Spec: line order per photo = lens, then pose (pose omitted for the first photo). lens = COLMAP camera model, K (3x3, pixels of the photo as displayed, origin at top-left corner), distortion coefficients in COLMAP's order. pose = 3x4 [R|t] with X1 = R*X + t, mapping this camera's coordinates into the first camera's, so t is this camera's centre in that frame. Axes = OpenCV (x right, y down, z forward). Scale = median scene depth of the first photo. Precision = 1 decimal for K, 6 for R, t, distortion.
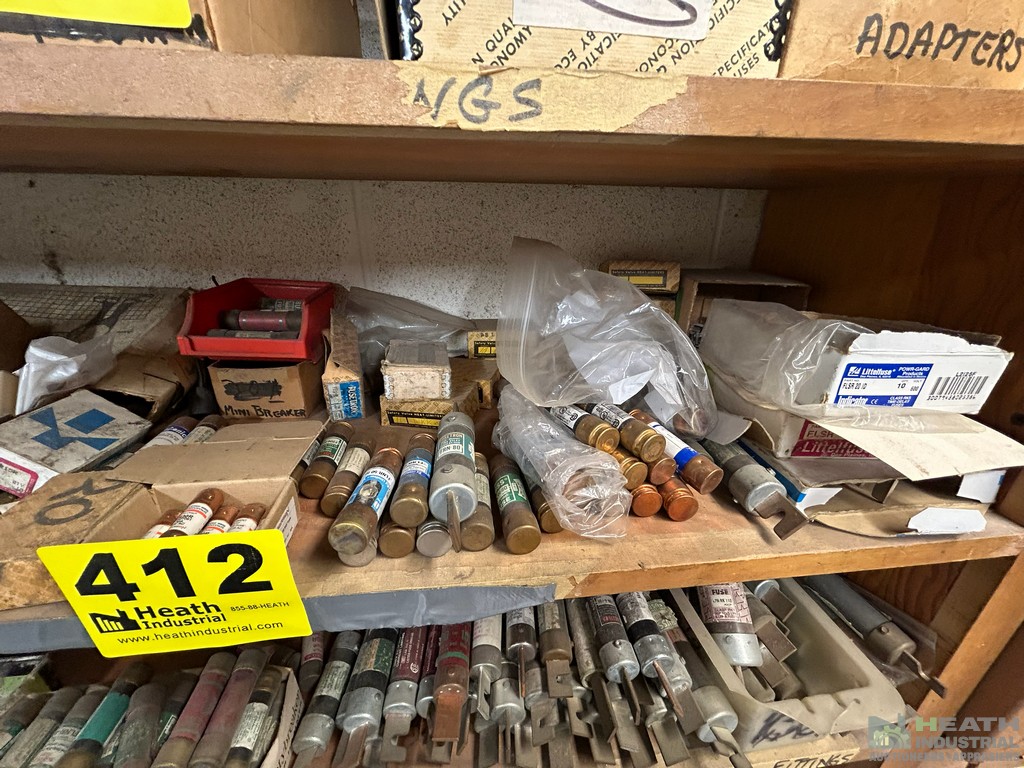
lens RADIAL K [[412.6, 0, 512.0], [0, 412.6, 384.0], [0, 0, 1]] dist [0.000930, -0.000033]
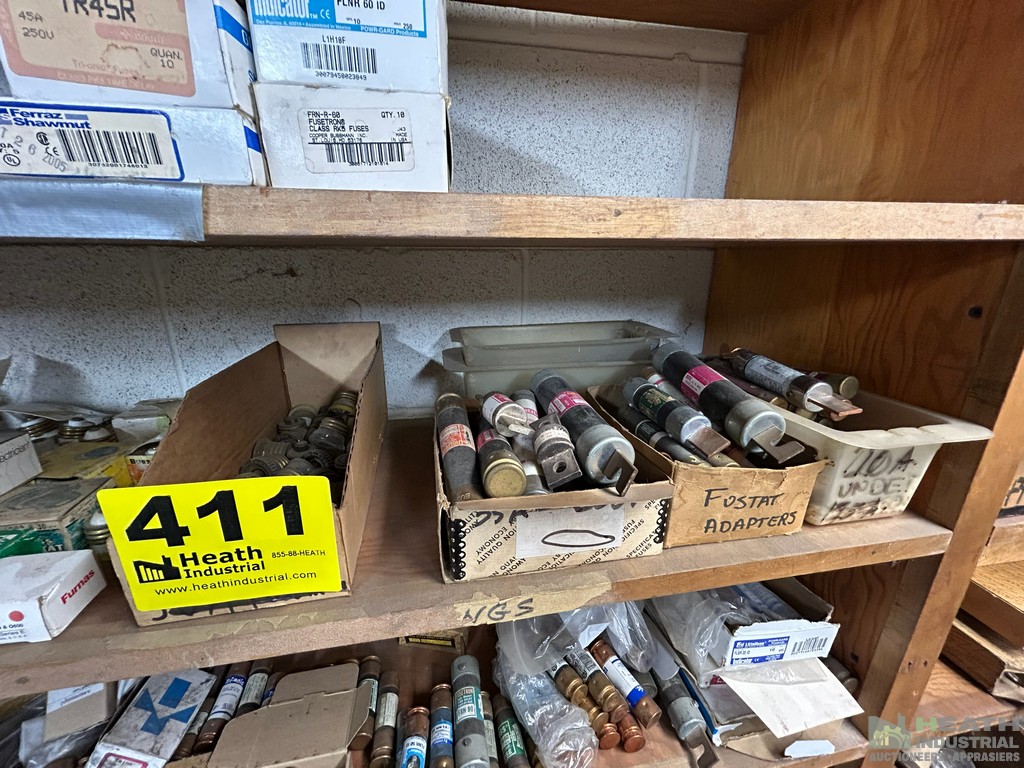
lens RADIAL K [[412.6, 0, 512.0], [0, 412.6, 384.0], [0, 0, 1]] dist [0.000930, -0.000033]
pose [[0.997080, -0.028799, 0.070726, -0.067903], [0.035395, 0.994958, -0.093843, -0.840929], [-0.067666, 0.096072, 0.993072, -0.502700]]
